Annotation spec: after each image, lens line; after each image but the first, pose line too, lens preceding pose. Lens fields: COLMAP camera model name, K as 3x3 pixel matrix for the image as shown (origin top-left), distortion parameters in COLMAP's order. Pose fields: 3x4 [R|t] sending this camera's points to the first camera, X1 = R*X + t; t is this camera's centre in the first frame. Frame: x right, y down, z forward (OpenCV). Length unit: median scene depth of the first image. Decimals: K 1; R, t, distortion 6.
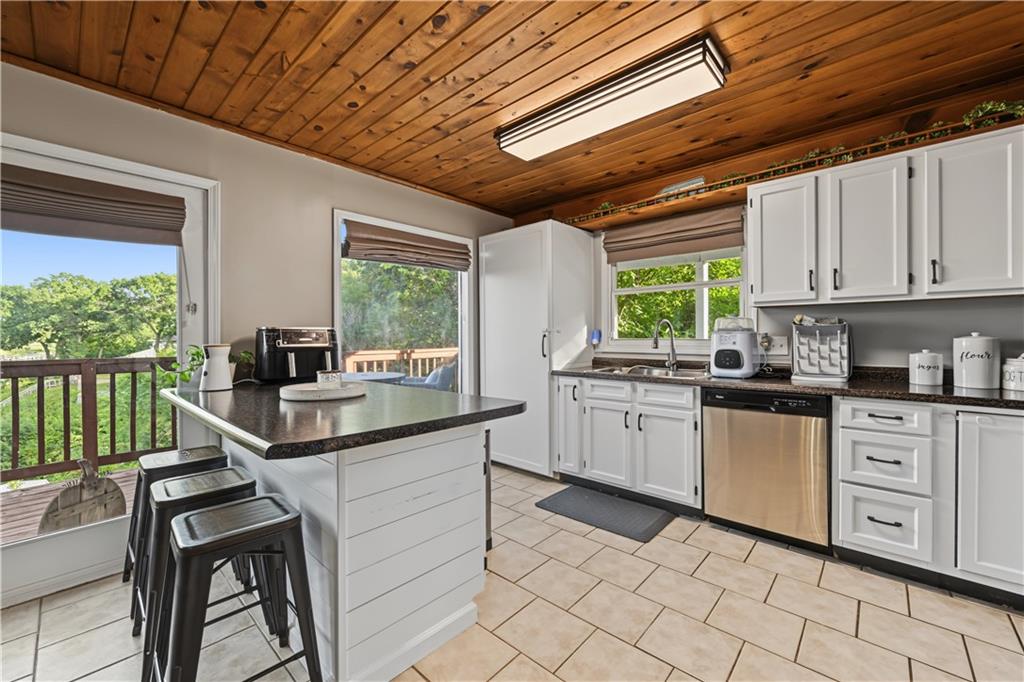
lens RADIAL K [[409.1, 0, 508.7], [0, 409.1, 336.6], [0, 0, 1]] dist [0.000544, 0.000547]
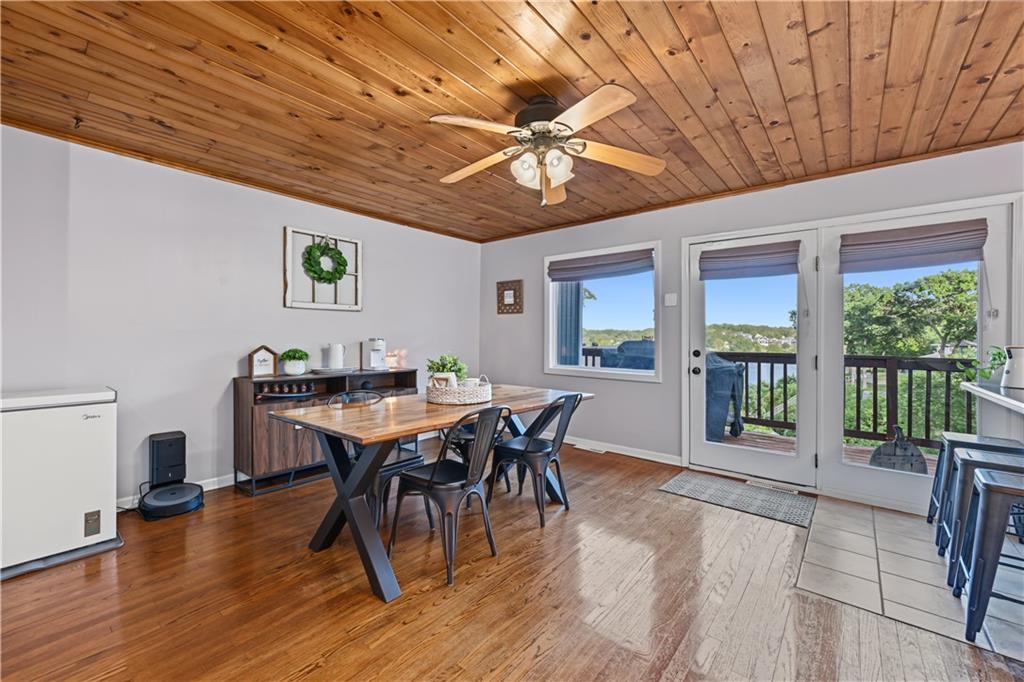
lens RADIAL K [[409.1, 0, 510.4], [0, 409.1, 335.8], [0, 0, 1]] dist [0.000544, 0.000547]
pose [[0.049790, 0.002843, -0.998756, 0.249491], [-0.013593, 0.999905, 0.002169, 0.006075], [0.998667, 0.013468, 0.049824, -0.333630]]
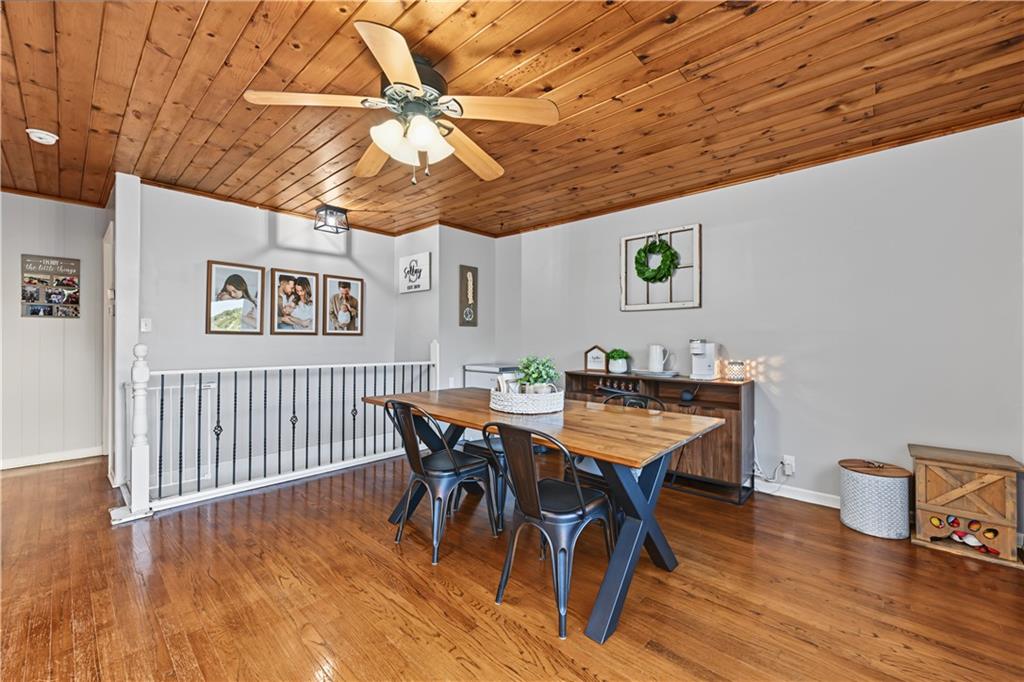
lens RADIAL K [[409.1, 0, 510.1], [0, 409.1, 336.6], [0, 0, 1]] dist [0.000544, 0.000547]
pose [[-0.999993, 0.000348, -0.003603, -0.747082], [0.000334, 0.999993, 0.003796, 0.011922], [0.003604, 0.003795, -0.999986, 0.495256]]
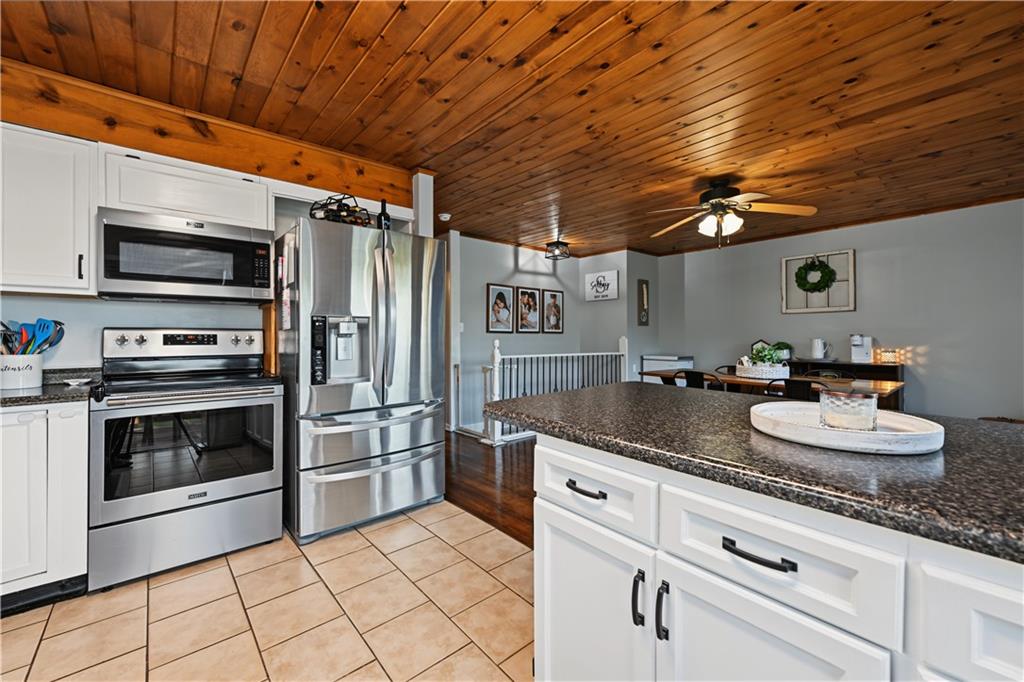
lens RADIAL K [[409.1, 0, 512.3], [0, 409.1, 333.9], [0, 0, 1]] dist [0.000544, 0.000547]
pose [[-0.993382, 0.007555, 0.114607, -0.072741], [0.007987, 0.999963, 0.003315, 0.006114], [-0.114577, 0.004208, -0.993405, 1.135964]]
